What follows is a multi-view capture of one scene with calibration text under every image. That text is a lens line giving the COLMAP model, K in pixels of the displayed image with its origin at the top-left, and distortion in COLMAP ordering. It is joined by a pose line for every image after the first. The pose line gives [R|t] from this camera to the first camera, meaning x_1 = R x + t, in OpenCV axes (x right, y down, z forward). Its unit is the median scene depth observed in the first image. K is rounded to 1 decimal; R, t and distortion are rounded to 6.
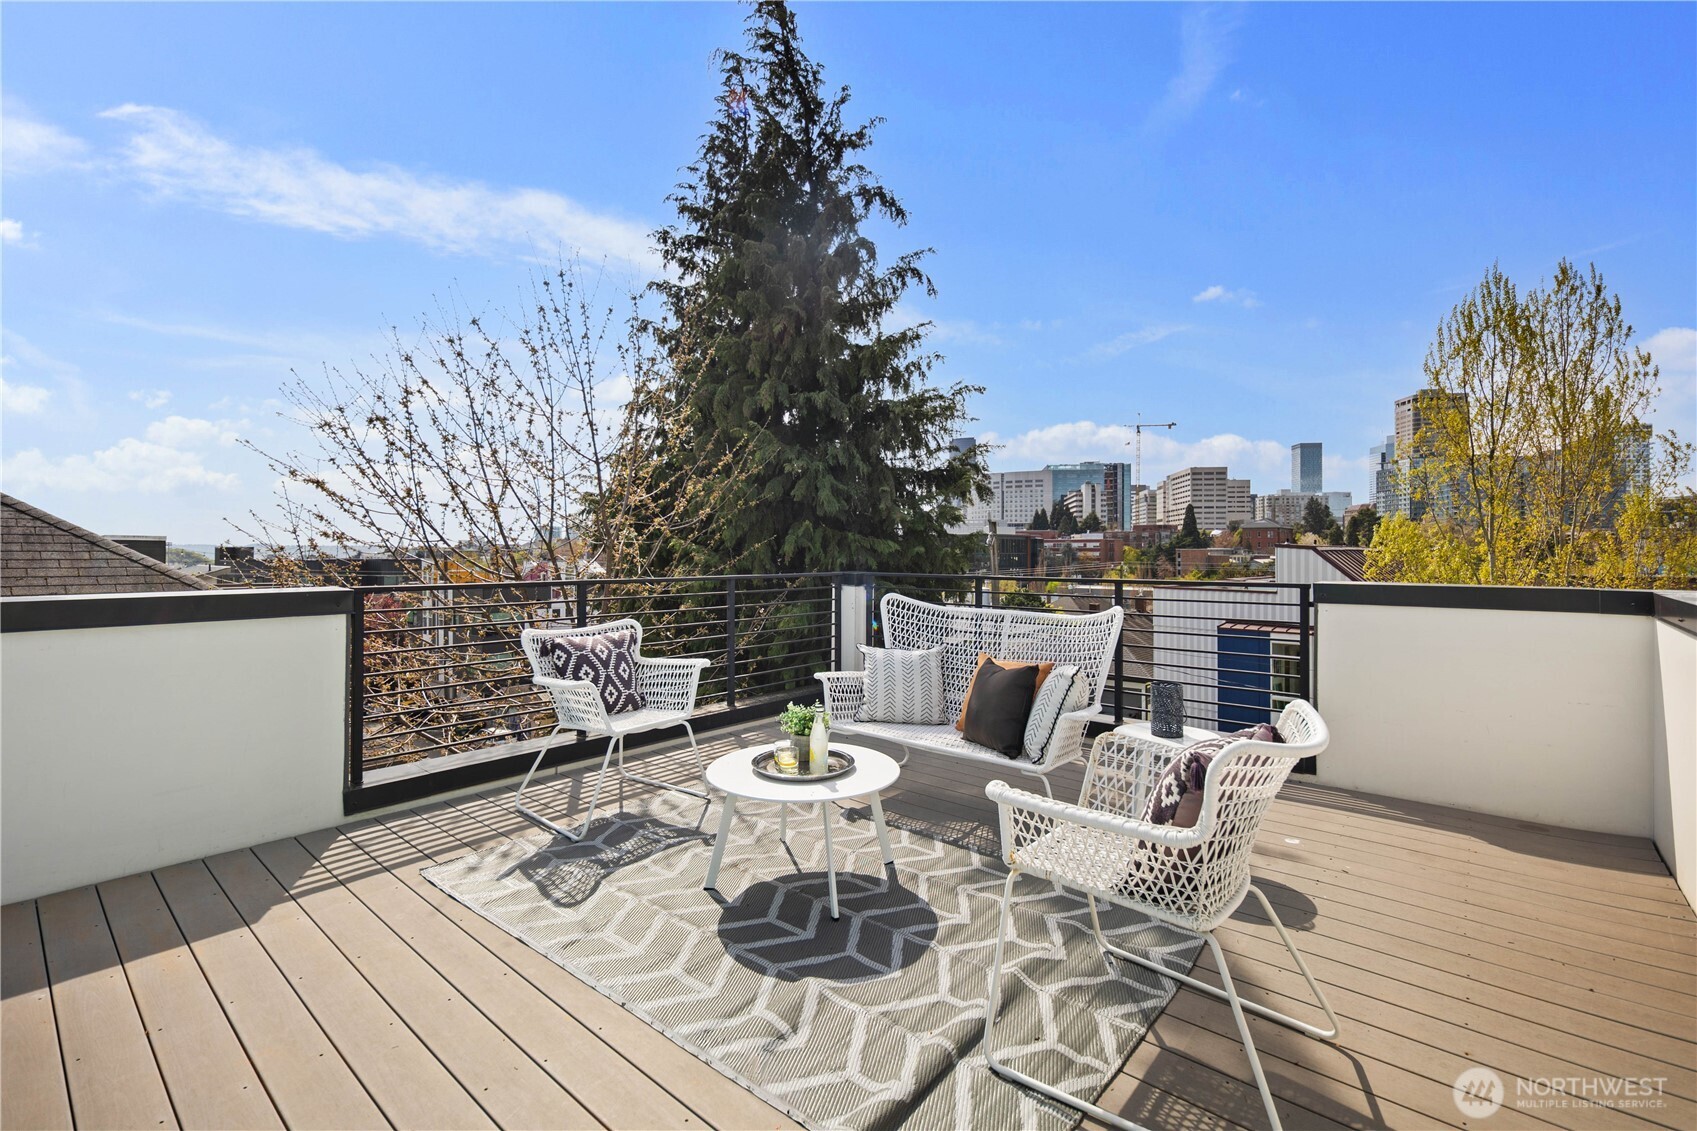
lens RADIAL K [[759.5, 0, 848.5], [0, 759.5, 565.5], [0, 0, 1]] dist [-0.011647, -0.000210]
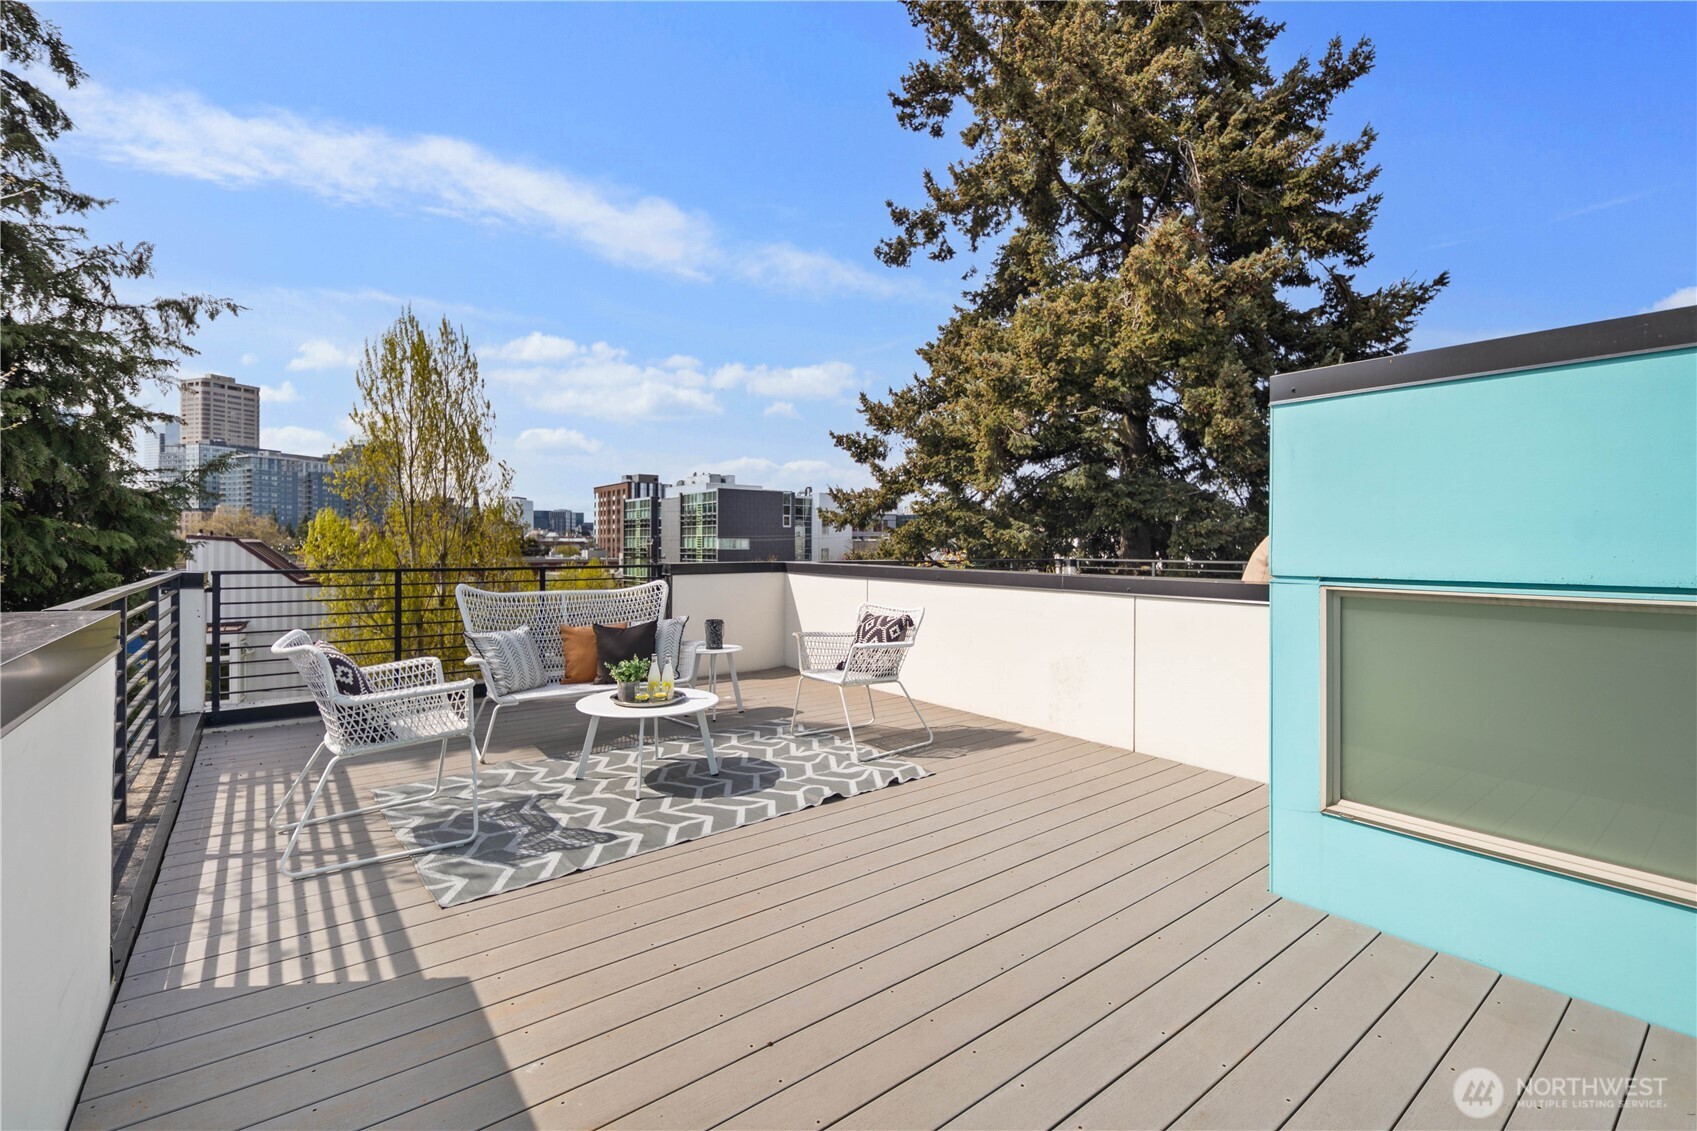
lens RADIAL K [[742.3, 0, 852.4], [0, 742.3, 545.6], [0, 0, 1]] dist [0.004421, -0.001310]
pose [[0.220156, -0.009139, 0.975422, -1.298107], [0.021669, 0.999755, 0.004476, -0.024606], [-0.975224, 0.020151, 0.220301, 0.298242]]
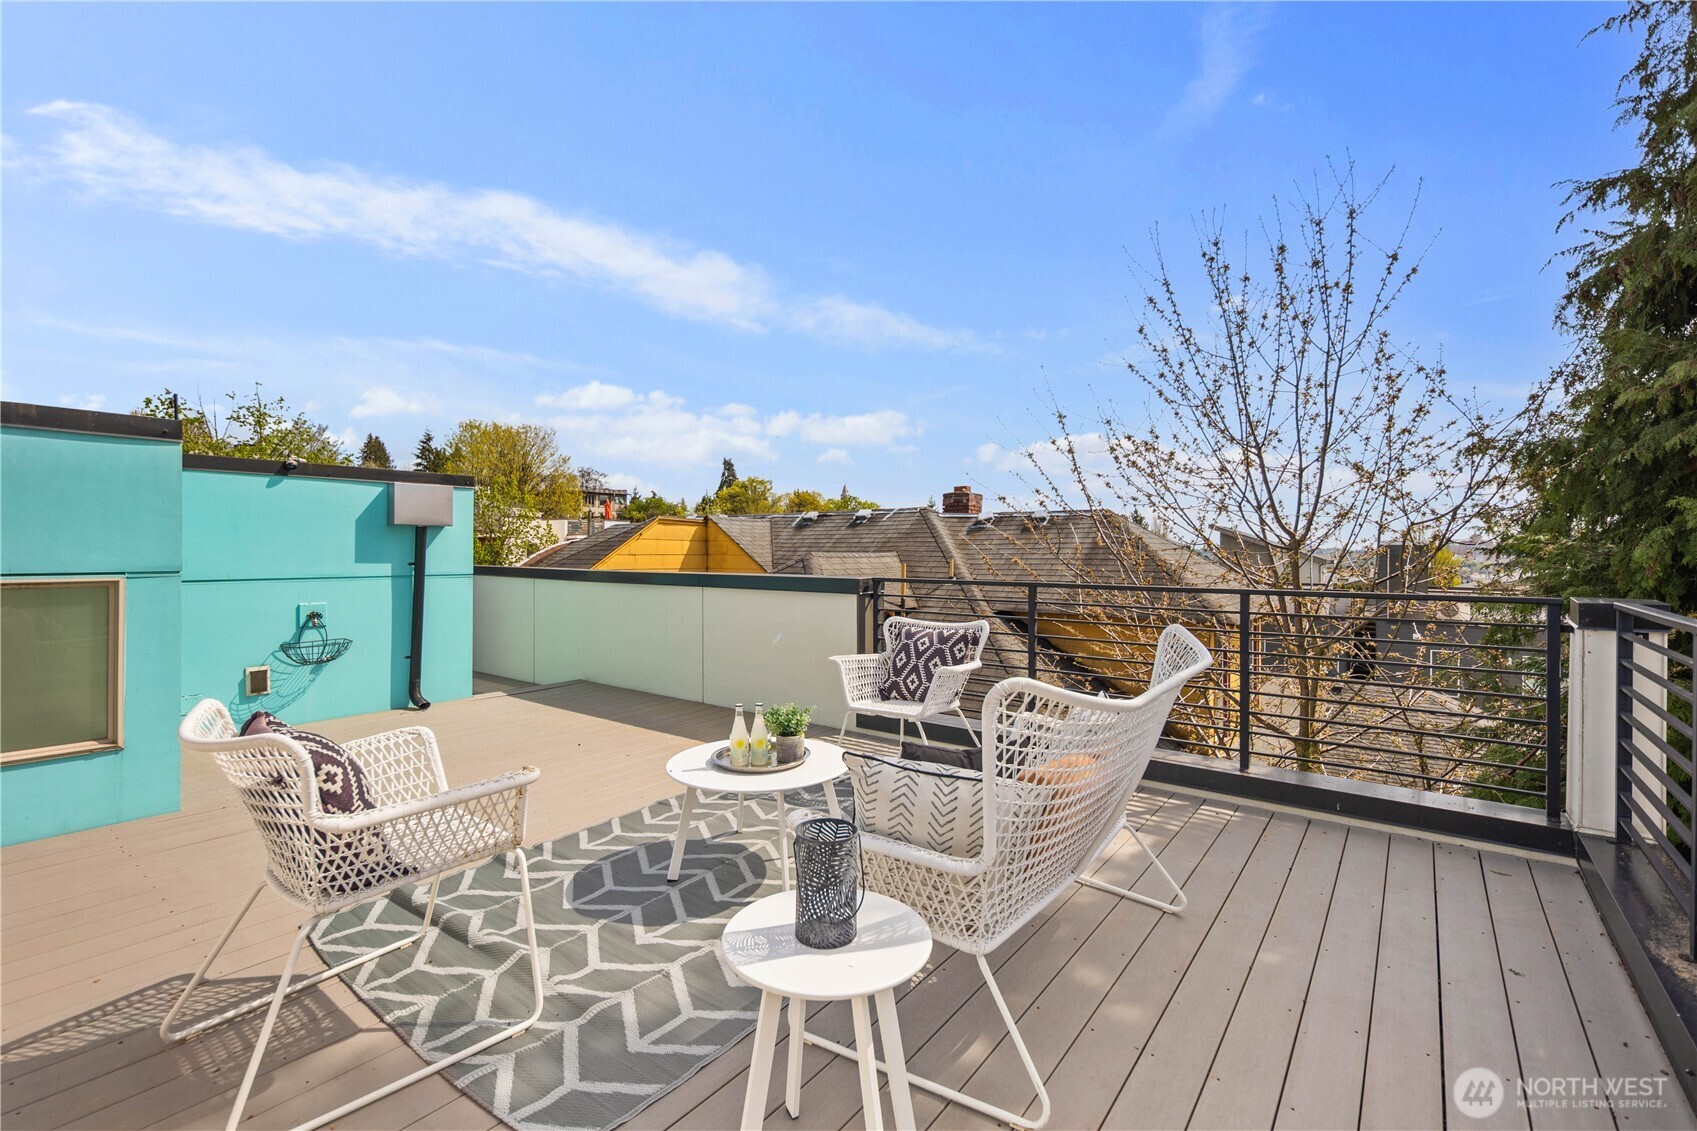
lens RADIAL K [[742.3, 0, 852.4], [0, 742.3, 545.6], [0, 0, 1]] dist [0.004421, -0.001310]
pose [[0.044952, -0.005904, -0.998972, 0.951963], [-0.018997, 0.999797, -0.006764, -0.028300], [0.998809, 0.019281, 0.044831, 1.038117]]
